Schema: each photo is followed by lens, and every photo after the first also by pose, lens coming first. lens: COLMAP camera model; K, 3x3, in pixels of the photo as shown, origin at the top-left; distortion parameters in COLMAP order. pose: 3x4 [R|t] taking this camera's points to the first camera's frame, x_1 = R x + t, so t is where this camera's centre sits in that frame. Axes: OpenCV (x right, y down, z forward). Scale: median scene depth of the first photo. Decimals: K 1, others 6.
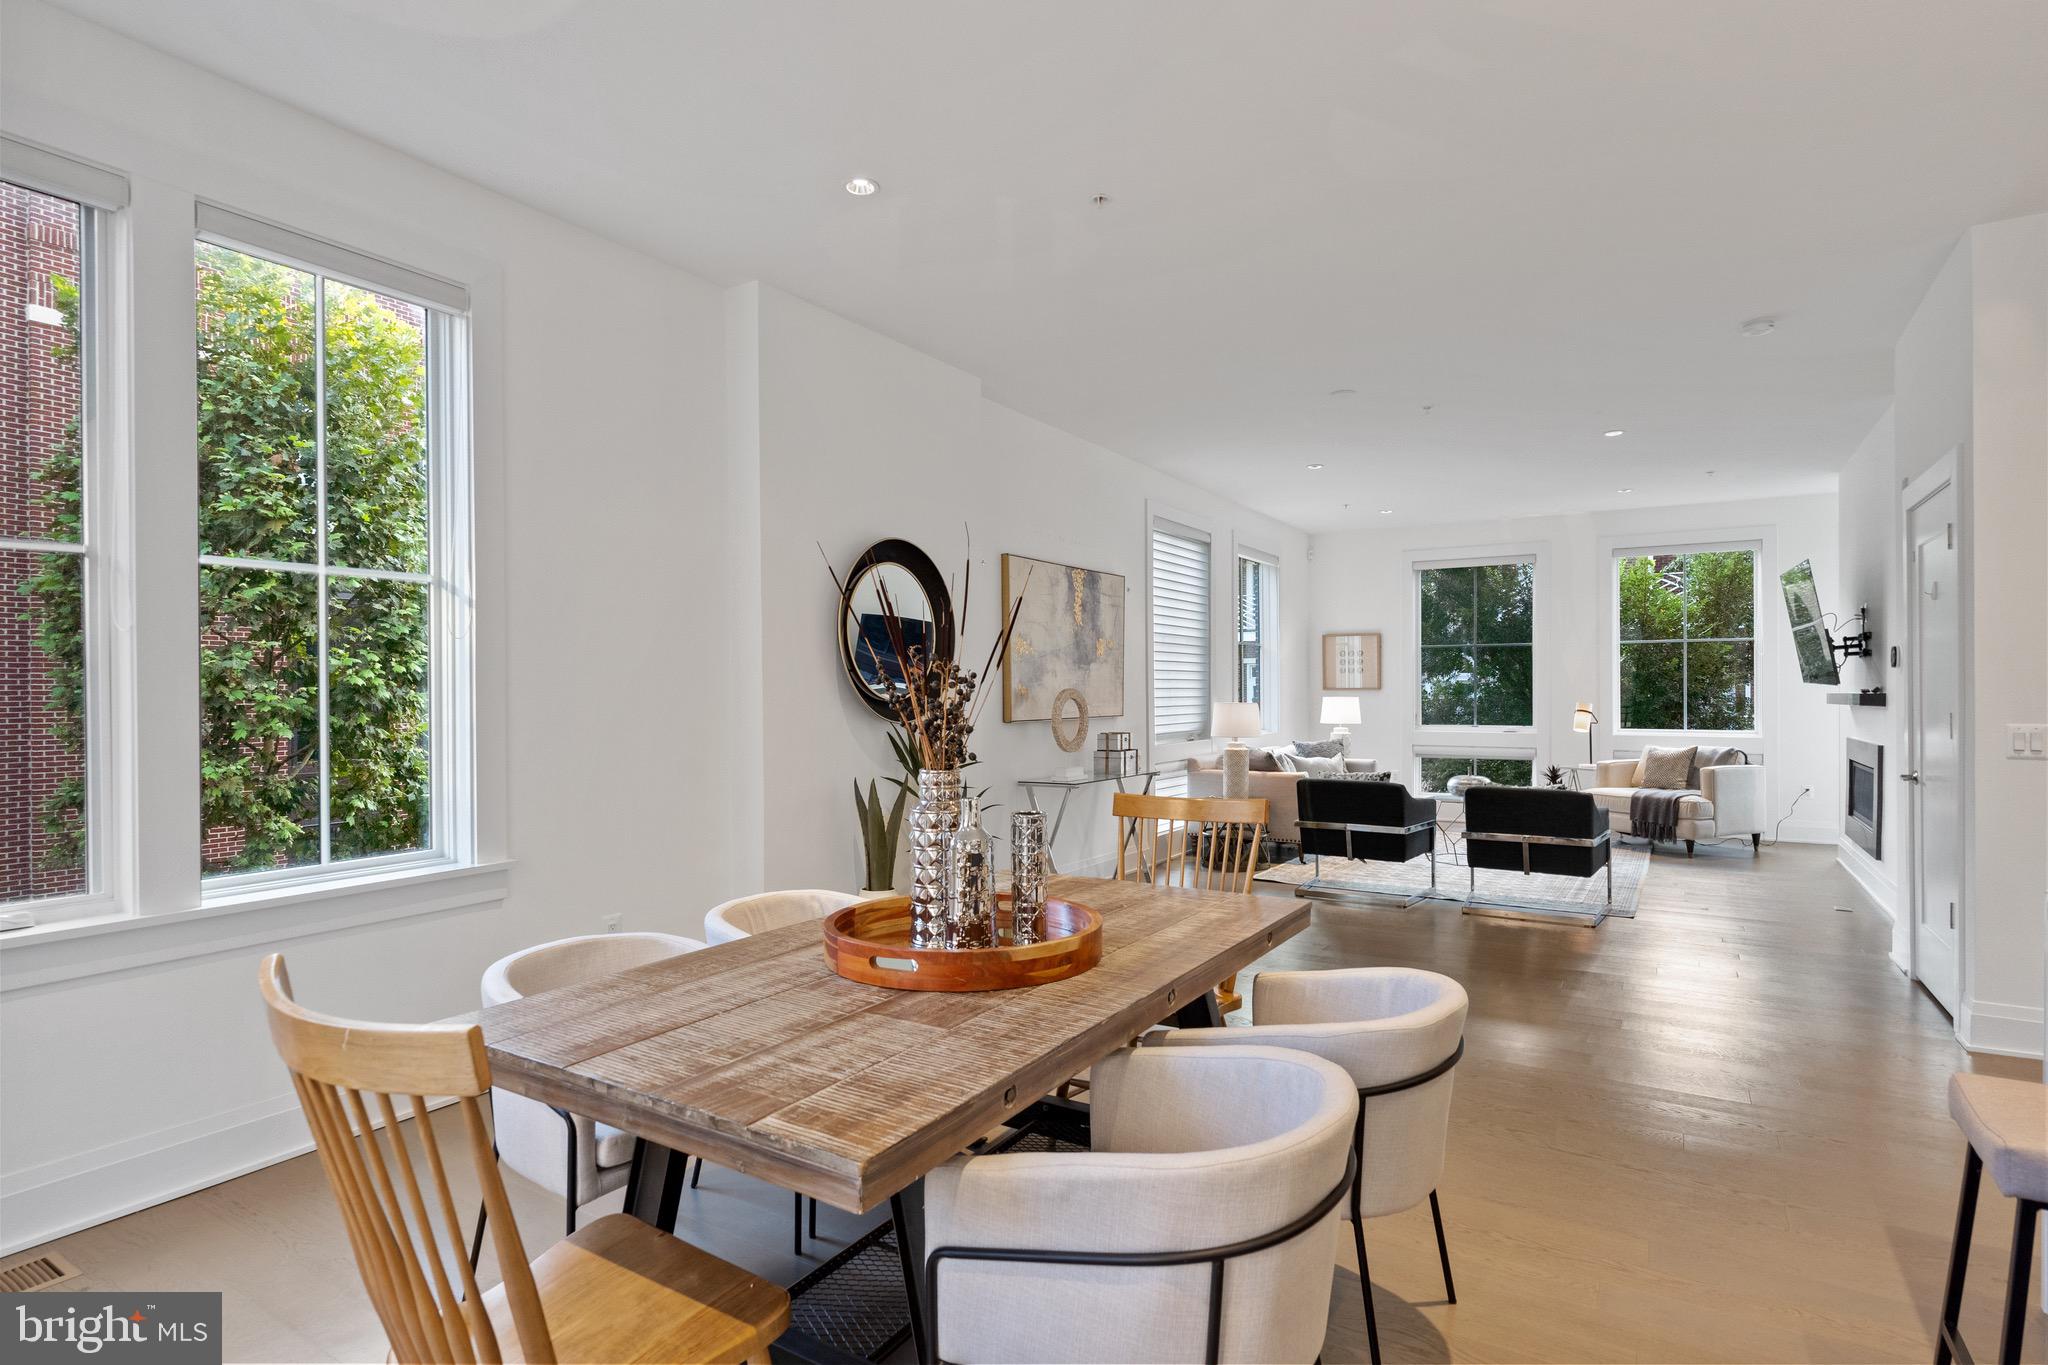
lens RADIAL K [[1005.3, 0, 1039.3], [0, 1005.3, 686.4], [0, 0, 1]] dist [-0.010761, 0.002048]
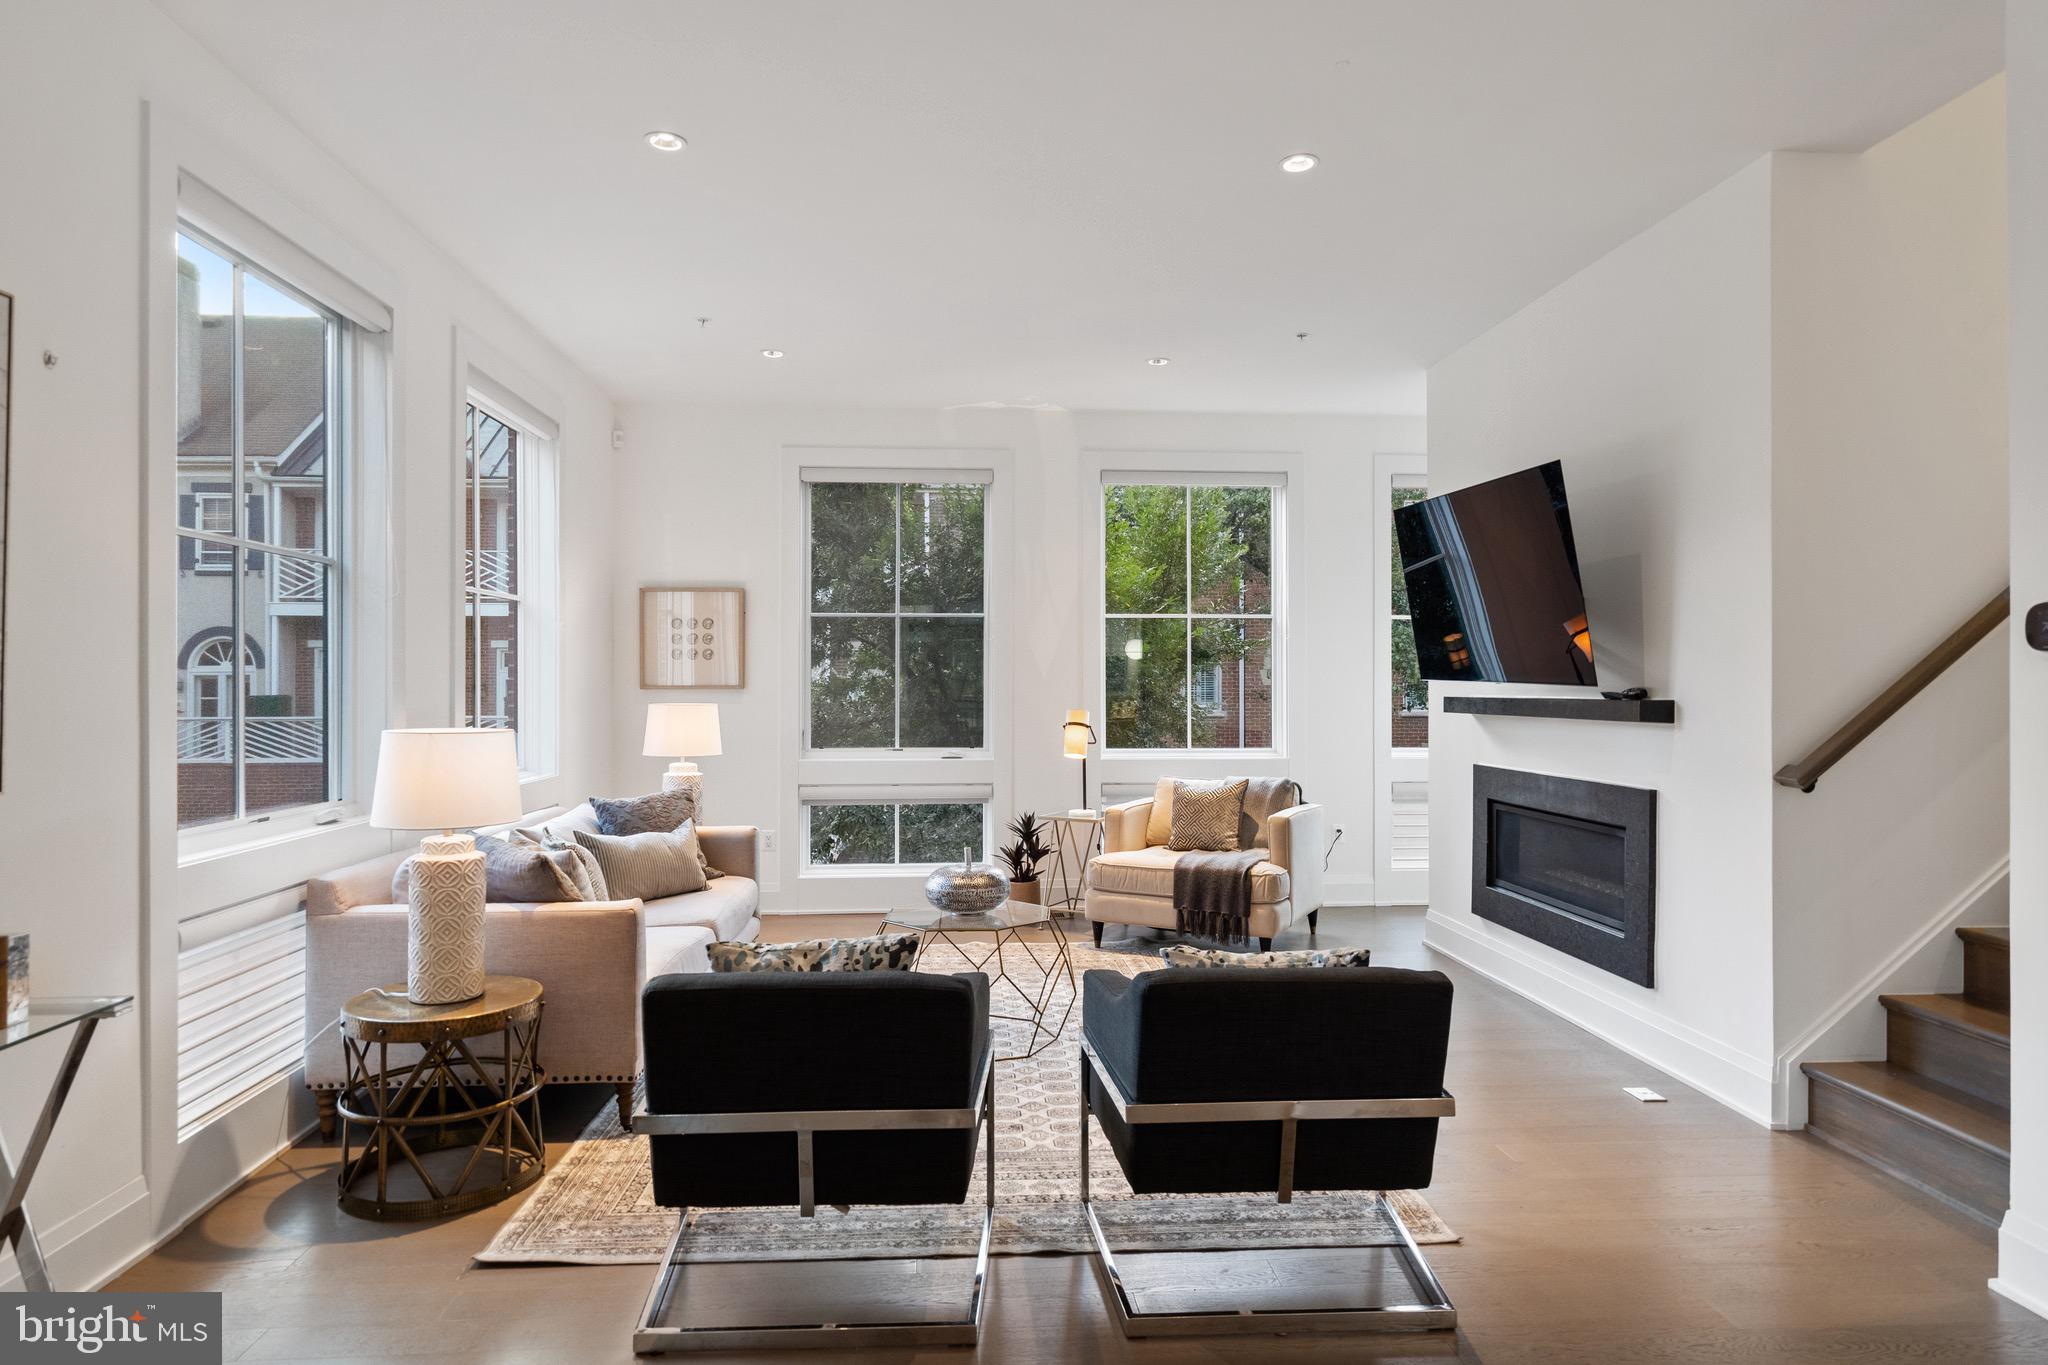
lens RADIAL K [[1149.5, 0, 1017.2], [0, 1149.5, 673.8], [0, 0, 1]] dist [-0.001449, 0.001974]
pose [[0.808852, 0.006053, 0.587981, 0.101988], [-0.003296, 0.999978, -0.005759, -0.002501], [-0.588003, 0.002721, 0.808854, 0.468443]]
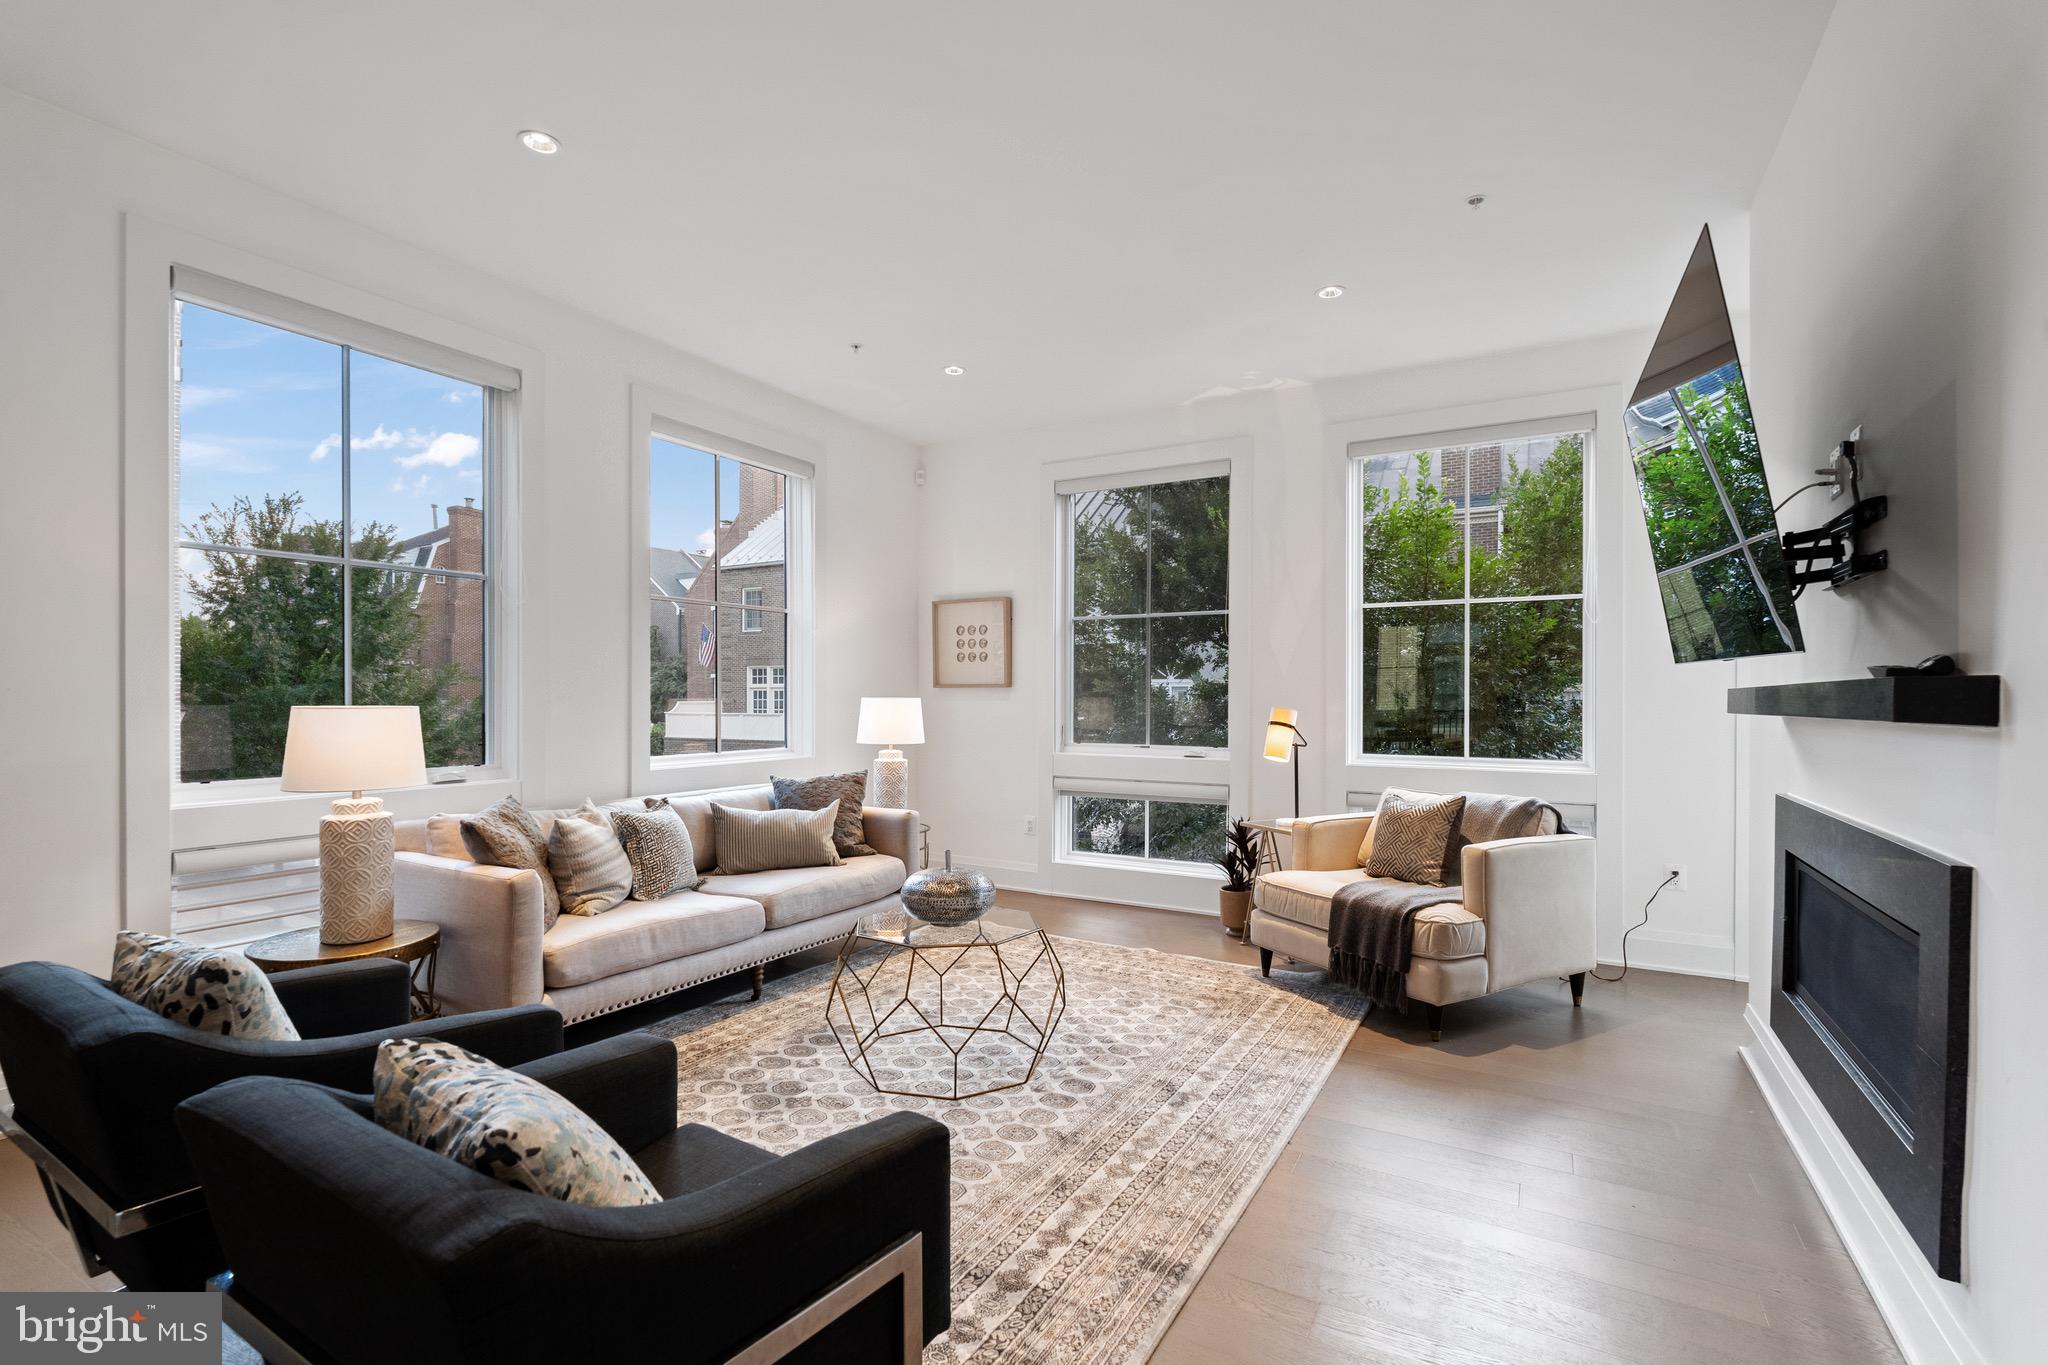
lens RADIAL K [[897.4, 0, 1033.7], [0, 897.4, 699.1], [0, 0, 1]] dist [-0.003933, 0.001128]
pose [[0.998979, 0.003599, 0.045034, 0.397897], [-0.003878, 0.999974, 0.006108, 0.008400], [-0.045011, -0.006276, 0.998967, 0.529639]]
